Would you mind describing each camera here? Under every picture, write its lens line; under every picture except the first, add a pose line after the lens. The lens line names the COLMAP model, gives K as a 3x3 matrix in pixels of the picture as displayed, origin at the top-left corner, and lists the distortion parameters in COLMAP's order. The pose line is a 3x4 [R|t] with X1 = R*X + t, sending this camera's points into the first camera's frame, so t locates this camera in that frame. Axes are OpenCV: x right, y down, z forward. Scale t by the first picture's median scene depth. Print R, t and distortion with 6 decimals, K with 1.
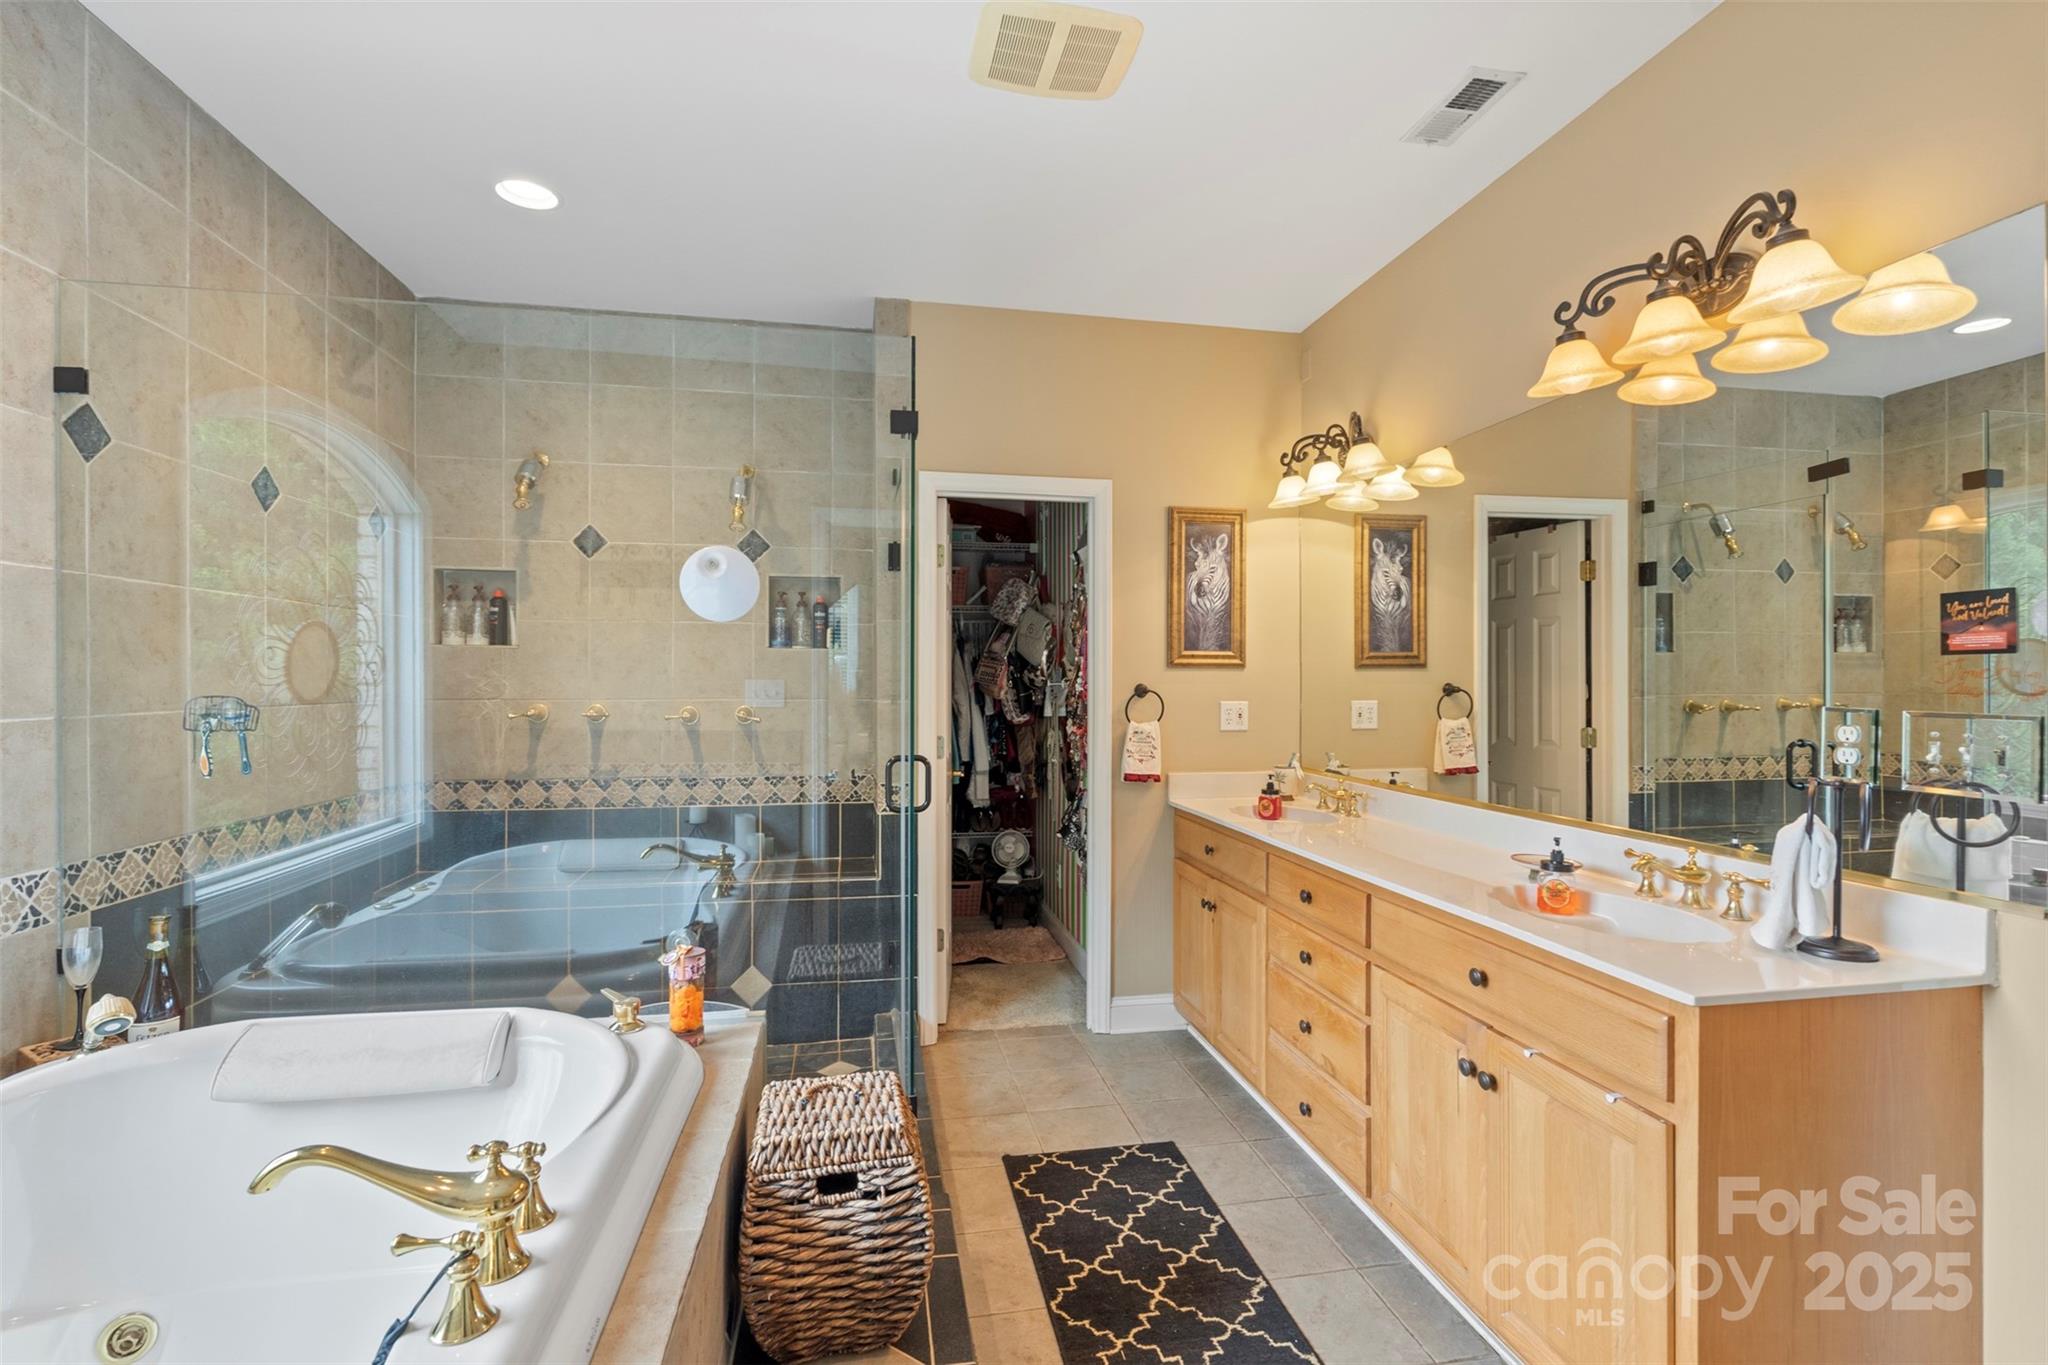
lens RADIAL K [[946.3, 0, 1052.8], [0, 946.3, 679.8], [0, 0, 1]] dist [-0.002513, 0.000157]
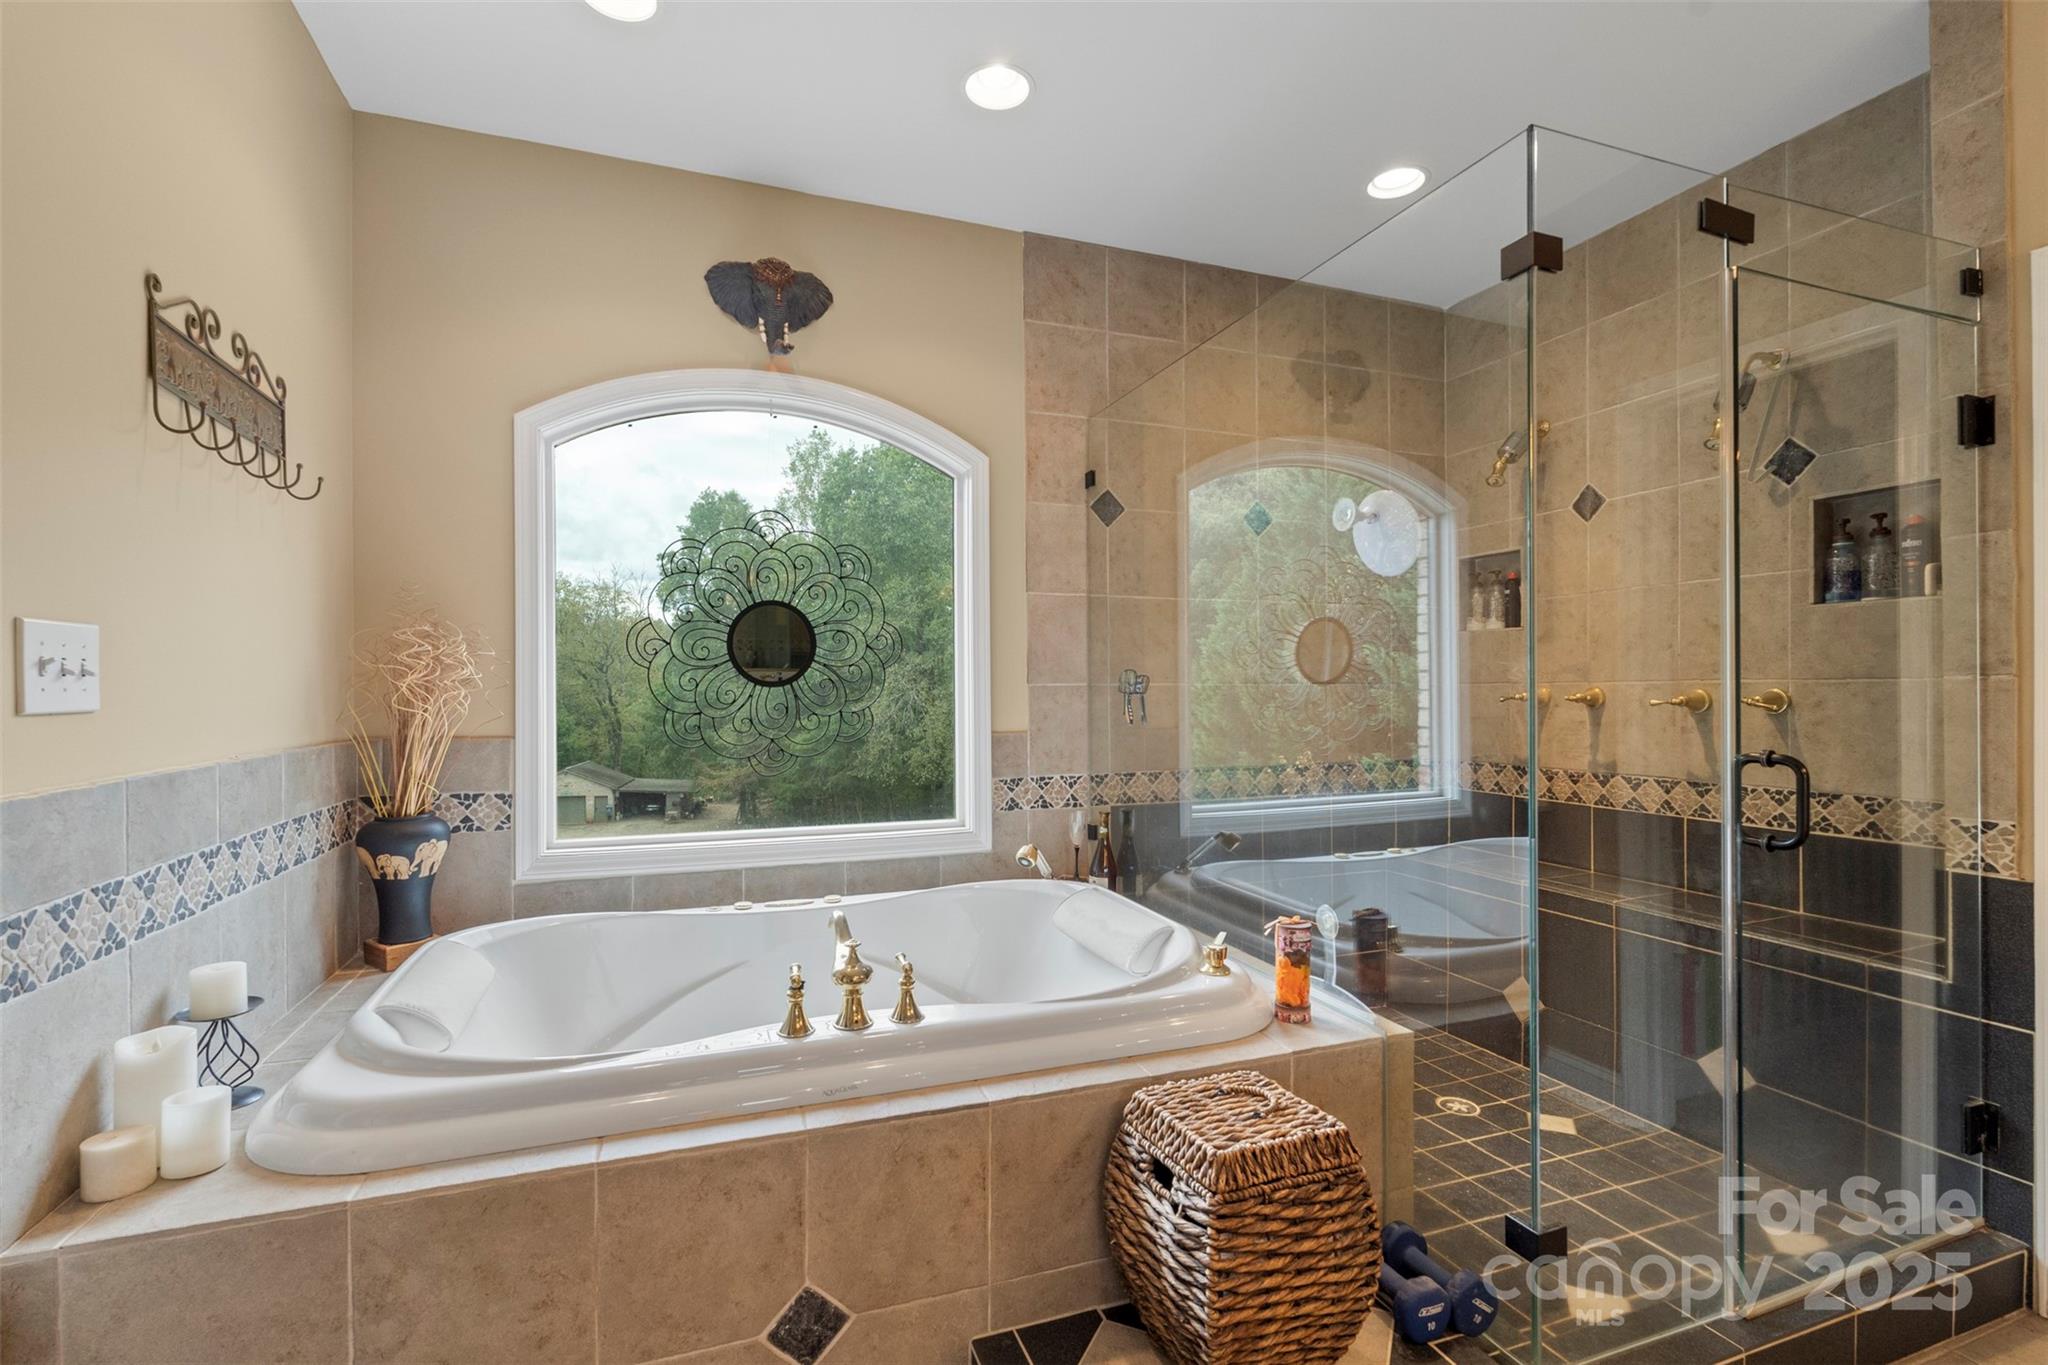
lens RADIAL K [[946.3, 0, 1015.0], [0, 946.3, 693.5], [0, 0, 1]] dist [-0.002513, 0.000157]
pose [[0.136110, -0.004414, -0.990684, 0.352794], [0.001972, 0.999989, -0.004185, 0.038544], [0.990692, -0.001384, 0.136118, 0.395741]]
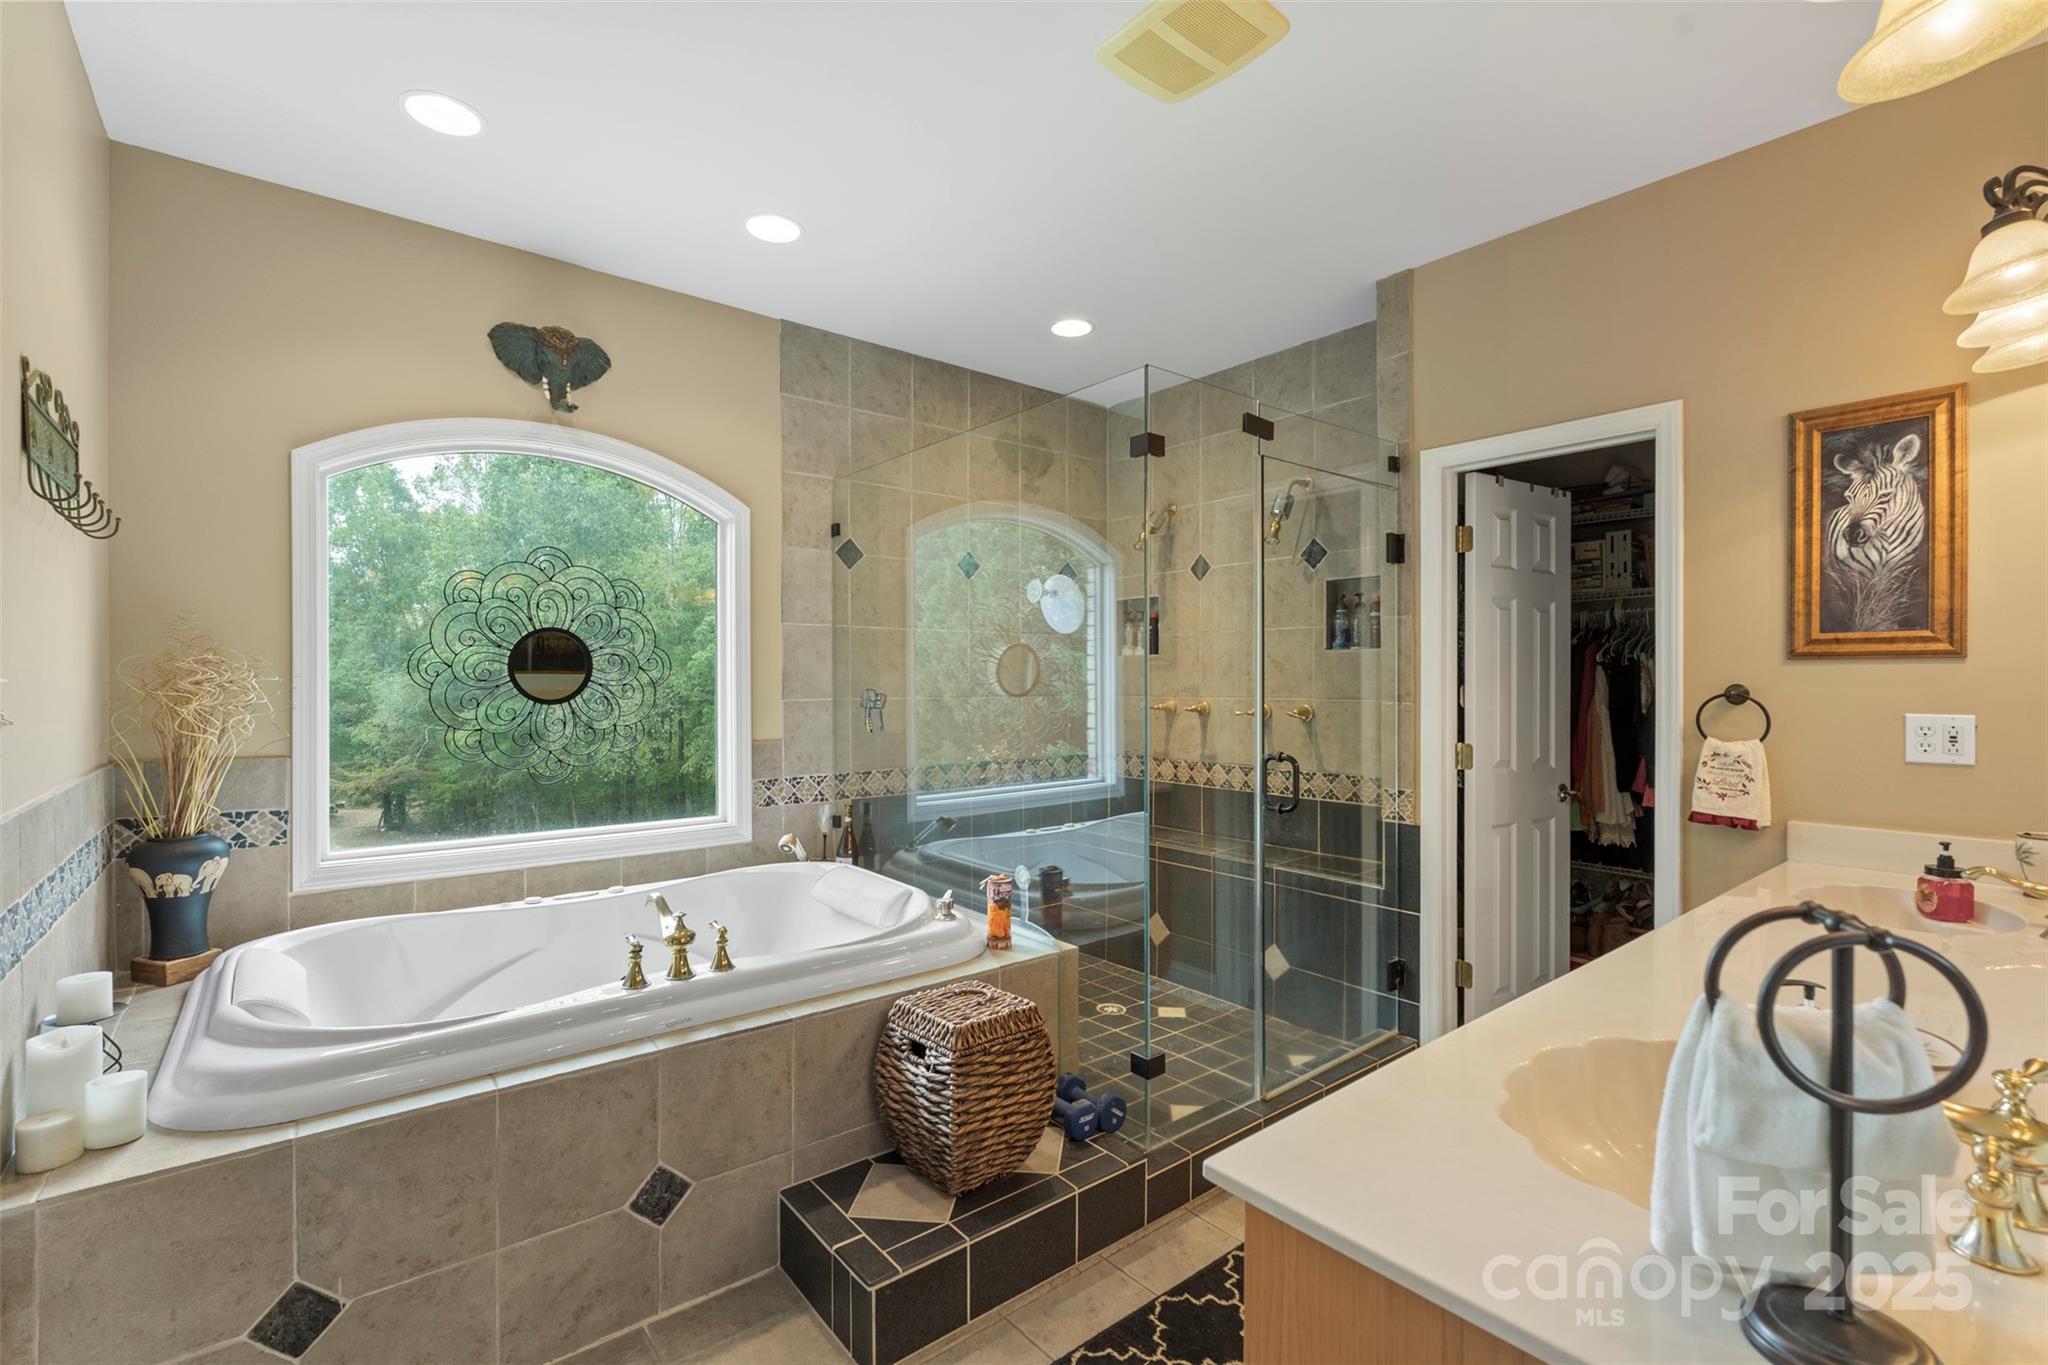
lens RADIAL K [[946.3, 0, 1030.3], [0, 946.3, 681.7], [0, 0, 1]] dist [-0.002513, 0.000157]
pose [[0.452910, -0.001970, -0.891554, 0.567559], [0.000224, 0.999998, -0.002096, 0.004291], [0.891556, 0.000750, 0.452910, 0.283468]]
